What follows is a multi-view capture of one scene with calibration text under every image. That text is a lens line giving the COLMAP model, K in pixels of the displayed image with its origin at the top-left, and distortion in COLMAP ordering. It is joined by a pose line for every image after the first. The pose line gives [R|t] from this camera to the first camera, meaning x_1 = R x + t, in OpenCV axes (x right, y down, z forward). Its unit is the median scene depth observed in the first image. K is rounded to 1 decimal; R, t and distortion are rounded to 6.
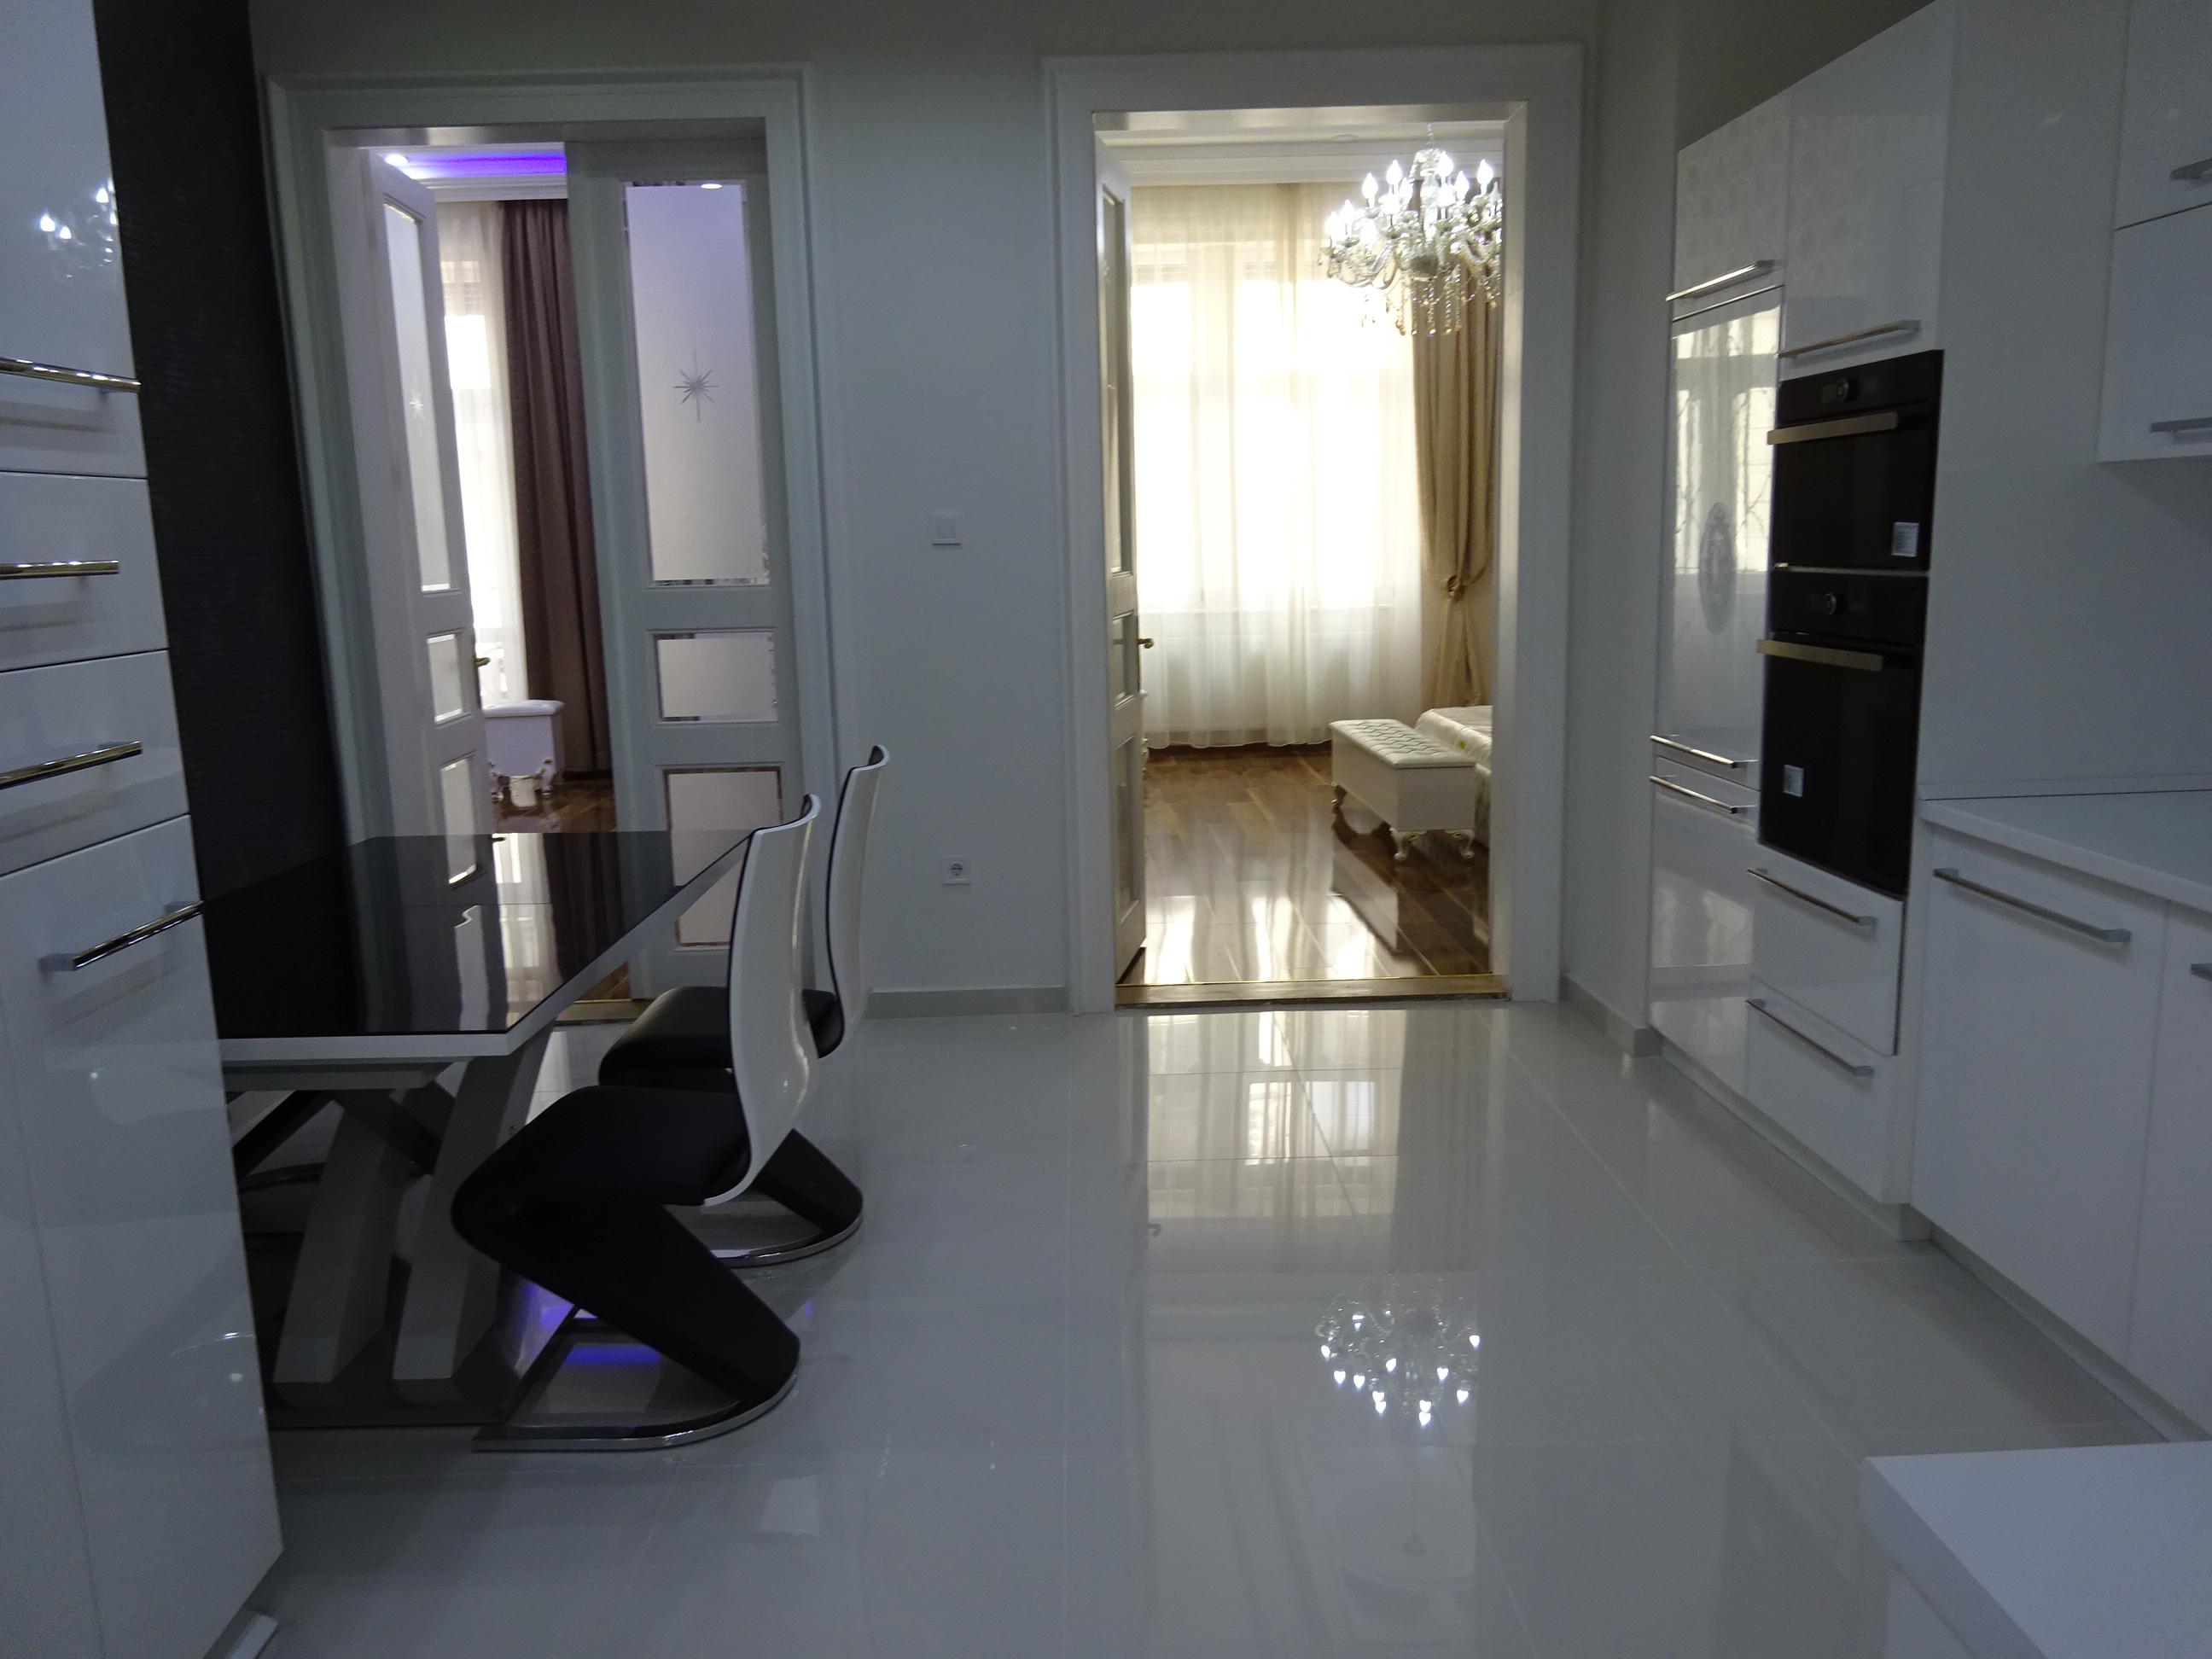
lens RADIAL K [[1633.5, 0, 1106.0], [0, 1633.5, 829.5], [0, 0, 1]] dist [0.000987, -0.000627]
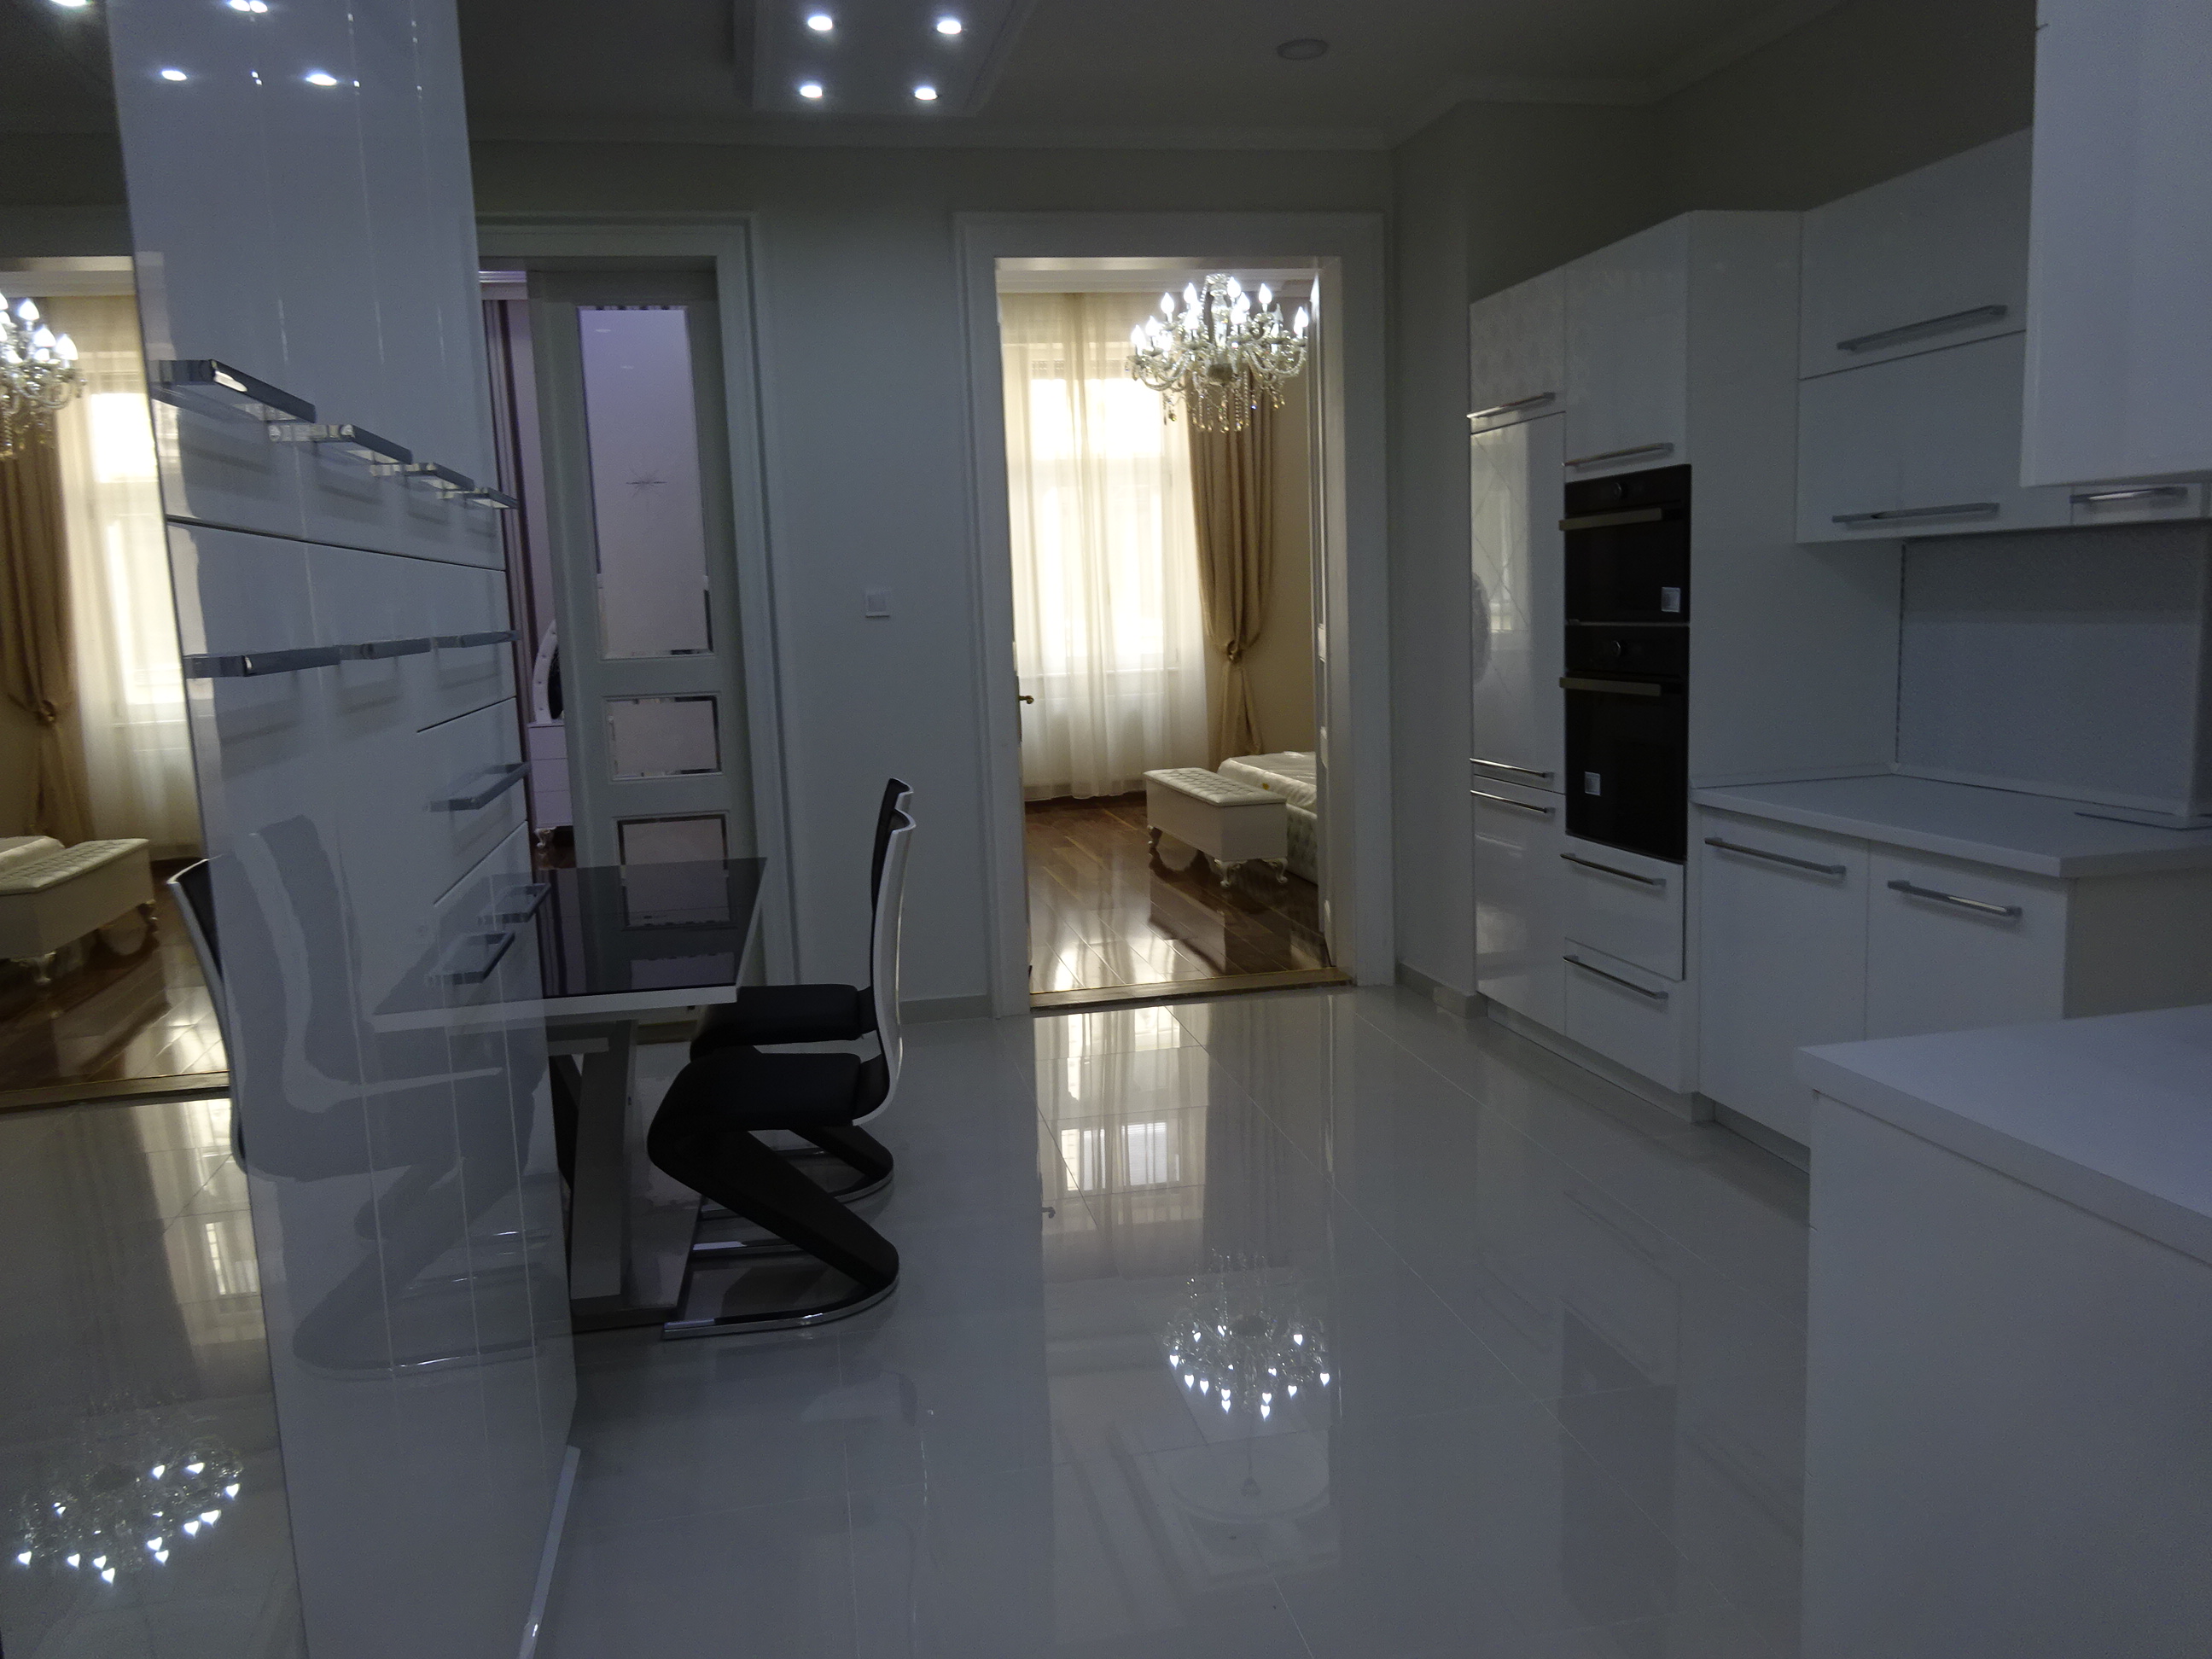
lens RADIAL K [[1633.5, 0, 1106.0], [0, 1633.5, 829.5], [0, 0, 1]] dist [0.000987, -0.000627]
pose [[0.985265, -0.037380, 0.166898, -0.087218], [0.044720, 0.998181, -0.040442, 0.019986], [-0.165083, 0.047310, 0.985144, -0.107472]]
